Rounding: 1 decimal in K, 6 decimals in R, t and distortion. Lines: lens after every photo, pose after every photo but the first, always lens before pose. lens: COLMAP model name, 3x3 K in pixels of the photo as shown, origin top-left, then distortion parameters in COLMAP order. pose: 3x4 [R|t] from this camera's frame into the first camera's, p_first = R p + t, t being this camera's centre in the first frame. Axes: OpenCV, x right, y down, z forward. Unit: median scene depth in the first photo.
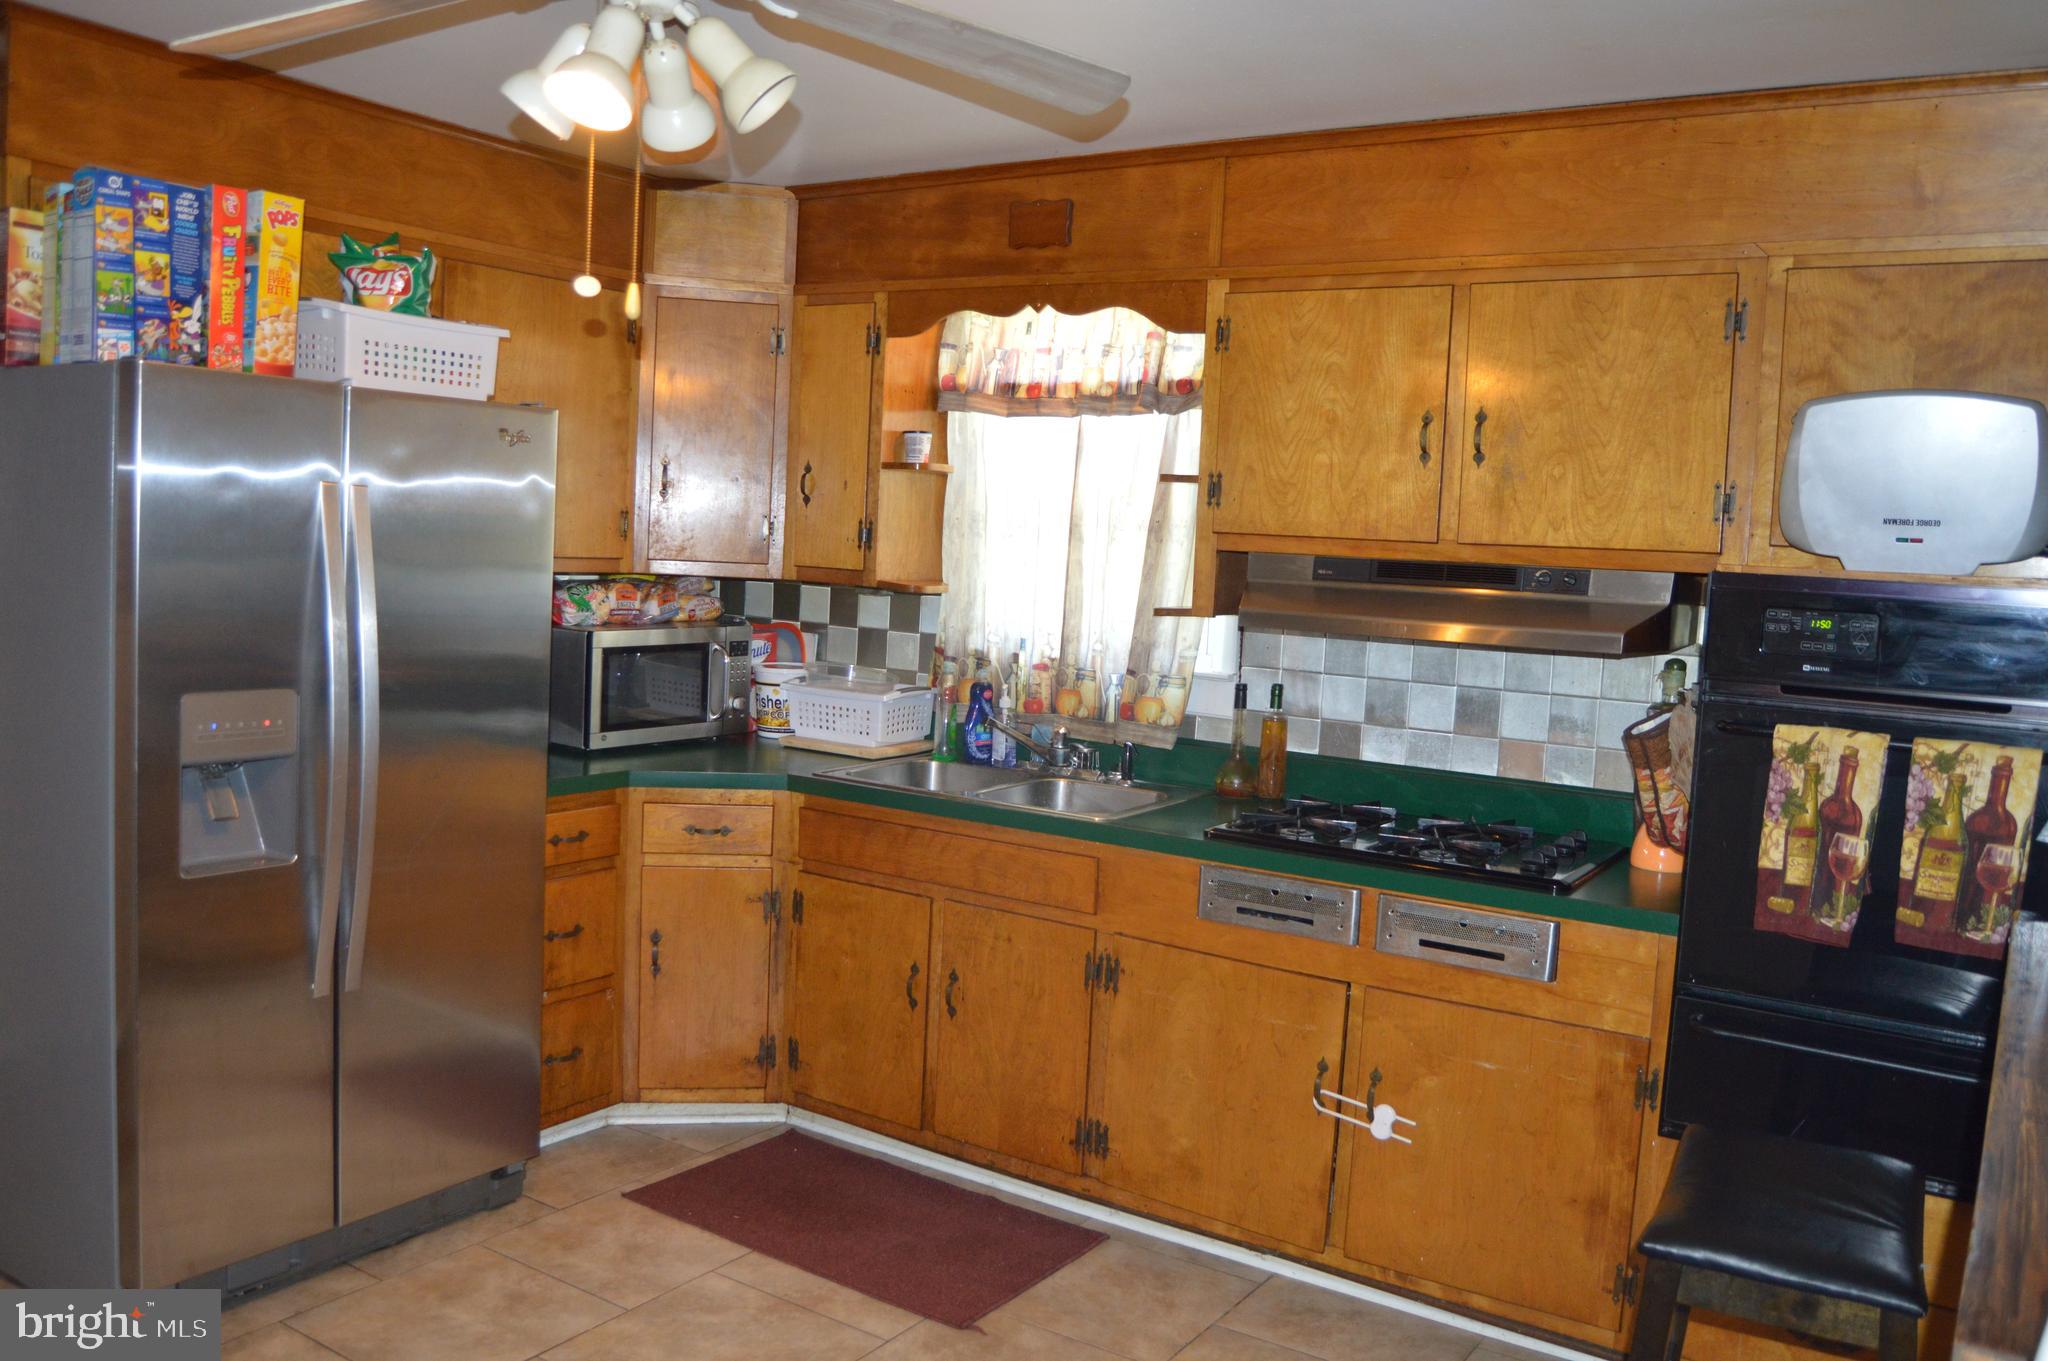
lens RADIAL K [[1628.3, 0, 1026.5], [0, 1628.3, 683.2], [0, 0, 1]] dist [-0.100510, 0.046995]
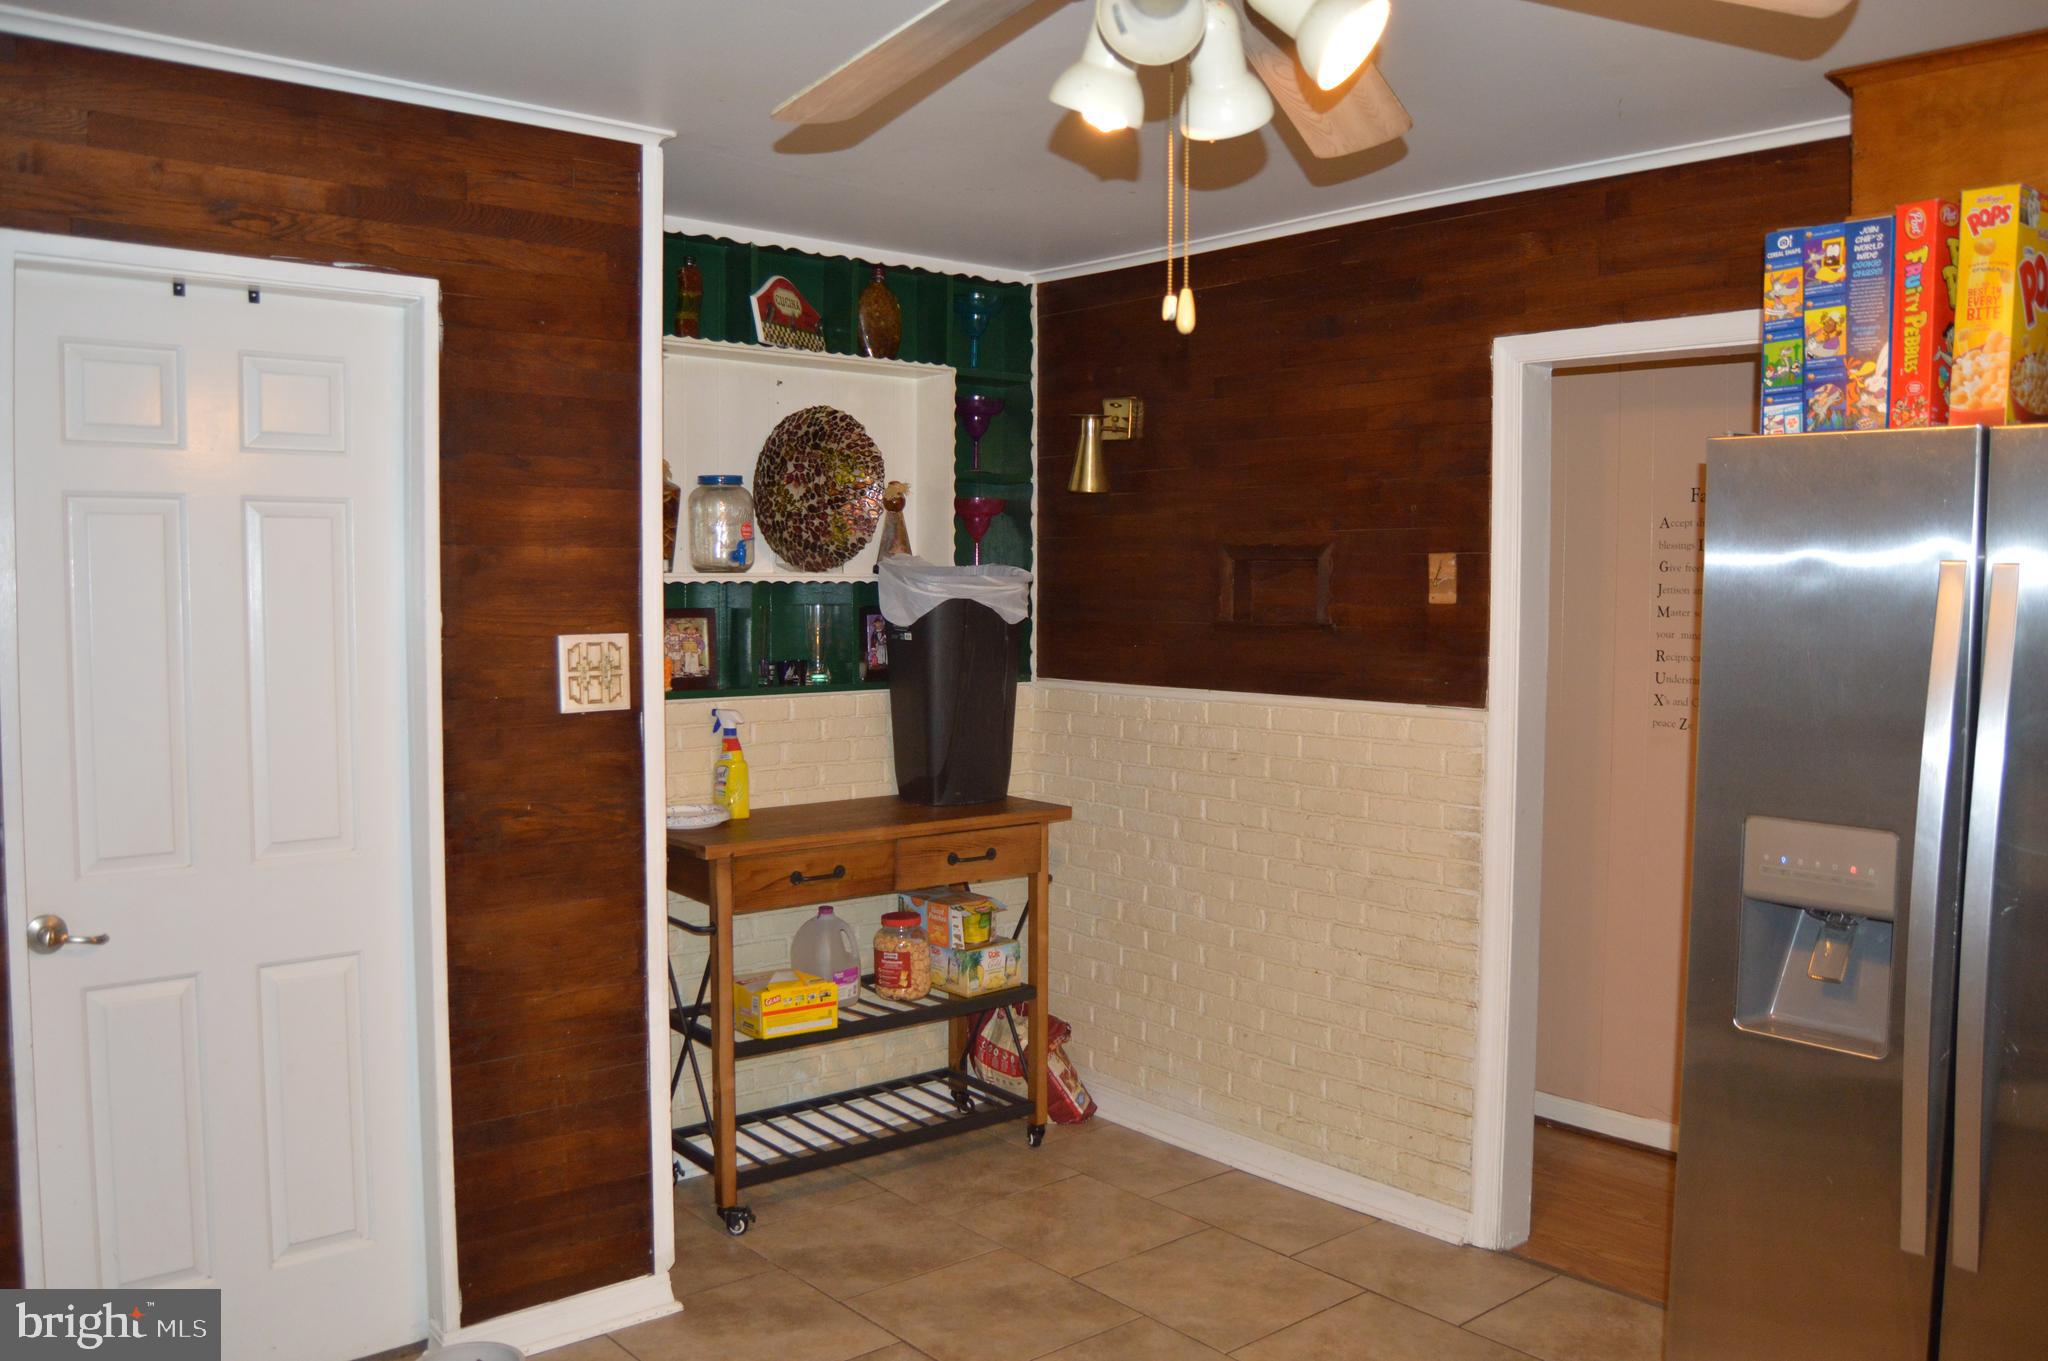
lens RADIAL K [[1628.3, 0, 1024.9], [0, 1628.3, 675.0], [0, 0, 1]] dist [-0.100510, 0.046995]
pose [[-0.280708, 0.000905, -0.959793, 0.398059], [-0.111768, 0.993165, 0.033625, -0.052204], [0.953263, 0.116713, -0.278688, 0.831816]]
